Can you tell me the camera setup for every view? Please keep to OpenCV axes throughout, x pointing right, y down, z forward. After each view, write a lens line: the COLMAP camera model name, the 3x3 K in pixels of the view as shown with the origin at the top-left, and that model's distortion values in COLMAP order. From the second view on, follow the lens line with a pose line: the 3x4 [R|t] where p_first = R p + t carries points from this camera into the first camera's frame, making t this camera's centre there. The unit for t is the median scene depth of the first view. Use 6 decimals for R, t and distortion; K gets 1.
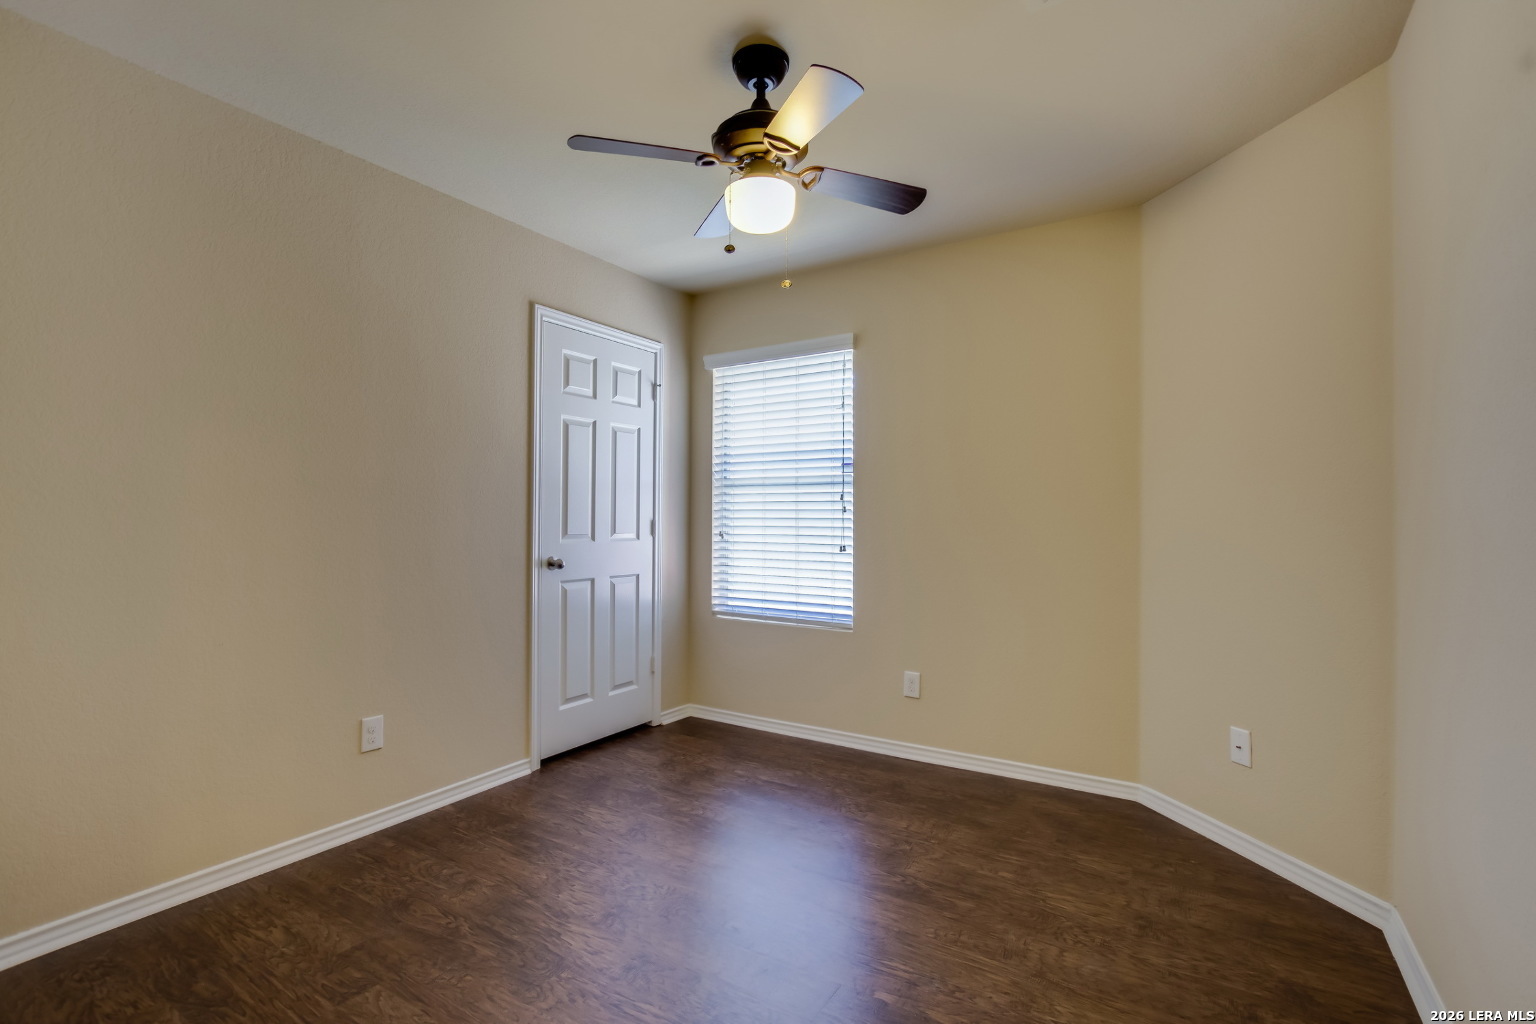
lens RADIAL K [[667.5, 0, 768.4], [0, 667.5, 513.8], [0, 0, 1]] dist [-0.001657, 0.001315]
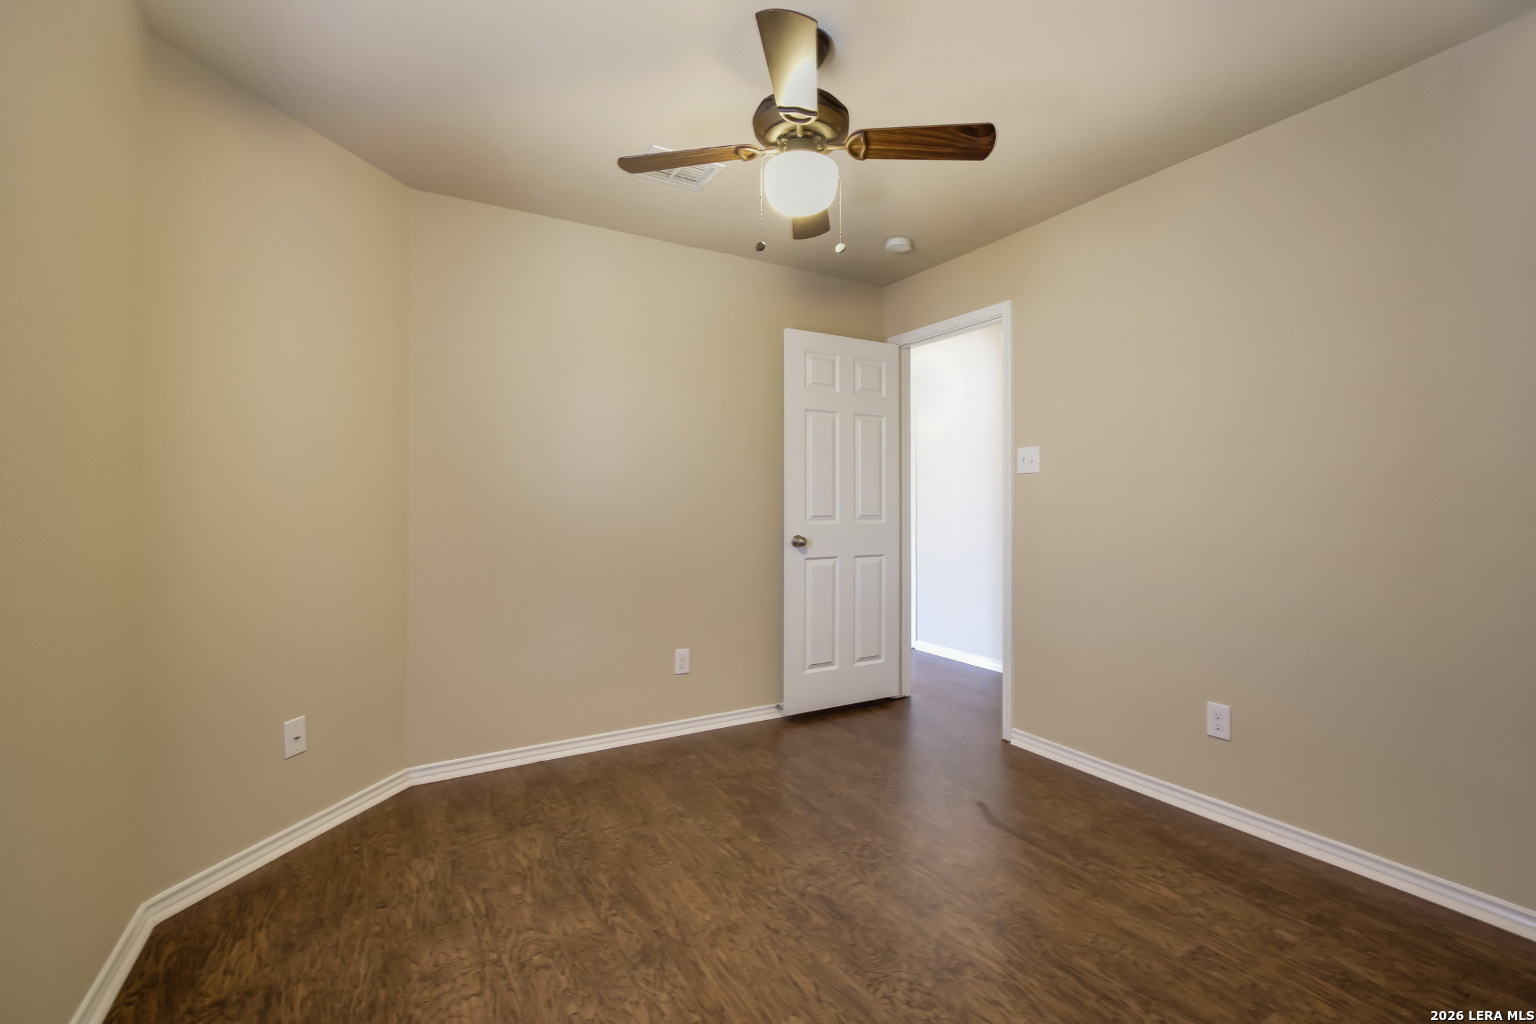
lens RADIAL K [[667.5, 0, 768.8], [0, 667.5, 508.5], [0, 0, 1]] dist [-0.001657, 0.001315]
pose [[-0.884703, -0.006553, 0.466109, -0.427083], [-0.006163, 0.999978, 0.002361, 0.015752], [-0.466114, -0.000784, -0.884724, 1.885157]]
